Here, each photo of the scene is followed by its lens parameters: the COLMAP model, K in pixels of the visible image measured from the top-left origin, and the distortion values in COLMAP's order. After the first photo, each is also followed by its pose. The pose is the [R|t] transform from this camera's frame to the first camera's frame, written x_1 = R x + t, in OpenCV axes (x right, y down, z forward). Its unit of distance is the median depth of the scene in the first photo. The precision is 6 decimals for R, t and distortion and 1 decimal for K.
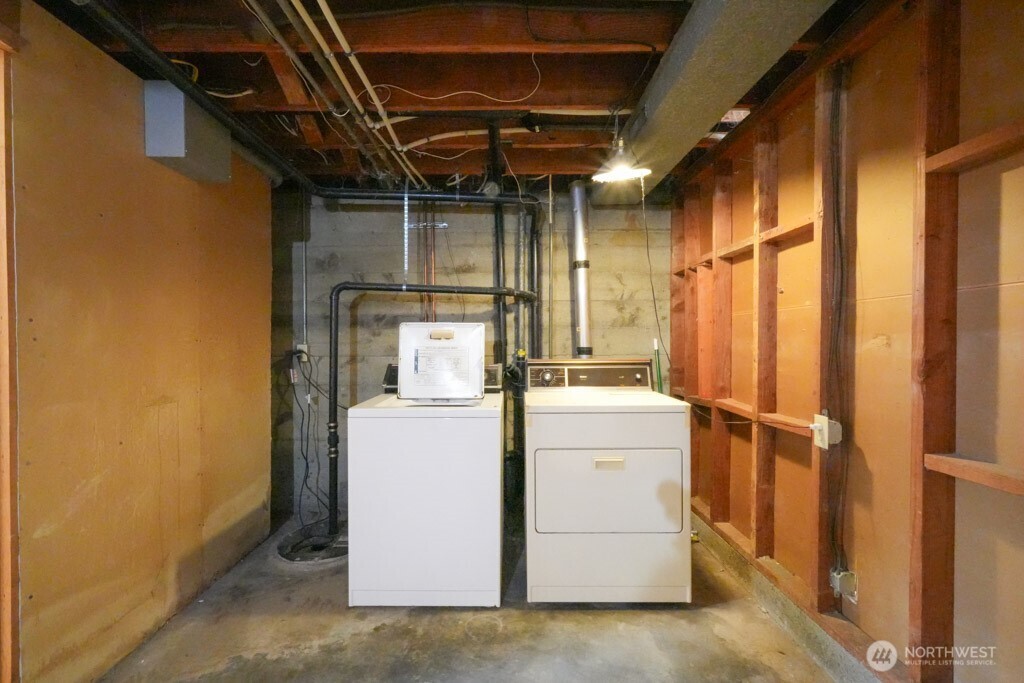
lens RADIAL K [[431.7, 0, 510.9], [0, 431.7, 343.1], [0, 0, 1]] dist [0.000555, 0.000115]
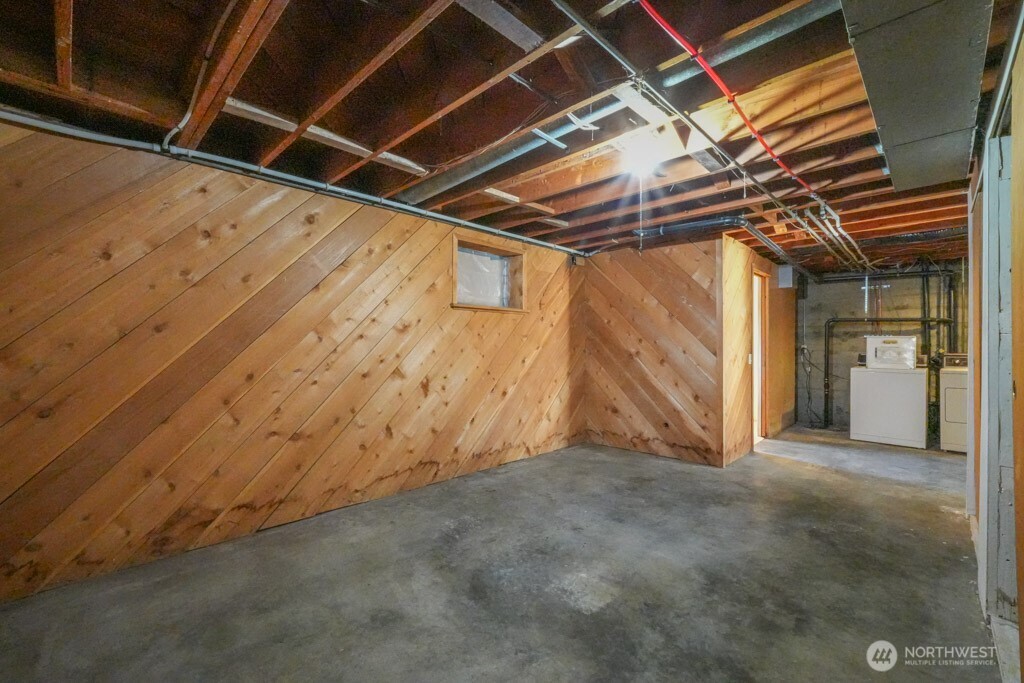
lens RADIAL K [[431.7, 0, 512.8], [0, 431.7, 343.3], [0, 0, 1]] dist [0.000555, 0.000115]
pose [[0.704450, 0.004907, -0.709736, 0.045155], [-0.007524, 0.999972, -0.000554, 0.005916], [0.709713, 0.005730, 0.704467, -1.676127]]
